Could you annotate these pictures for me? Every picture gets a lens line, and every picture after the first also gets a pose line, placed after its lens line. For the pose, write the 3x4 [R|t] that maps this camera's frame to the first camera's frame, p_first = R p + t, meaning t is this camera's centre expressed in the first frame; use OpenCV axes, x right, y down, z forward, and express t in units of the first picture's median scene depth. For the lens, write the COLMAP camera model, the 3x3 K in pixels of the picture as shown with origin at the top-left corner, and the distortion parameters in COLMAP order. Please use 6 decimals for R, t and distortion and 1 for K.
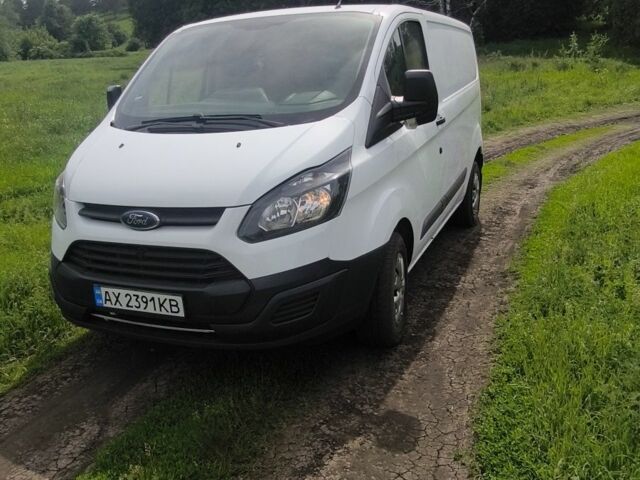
lens RADIAL K [[608.2, 0, 320.0], [0, 608.2, 240.0], [0, 0, 1]] dist [-0.027423, 0.024107]
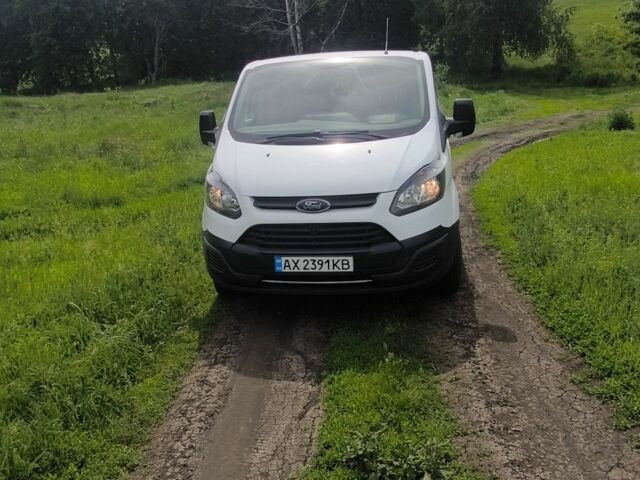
lens RADIAL K [[608.2, 0, 320.0], [0, 608.2, 240.0], [0, 0, 1]] dist [-0.027423, 0.024107]
pose [[0.966900, -0.058275, 0.248411, -0.634270], [0.067559, 0.997294, -0.029006, 0.087500], [-0.246049, 0.044829, 0.968220, -0.354680]]
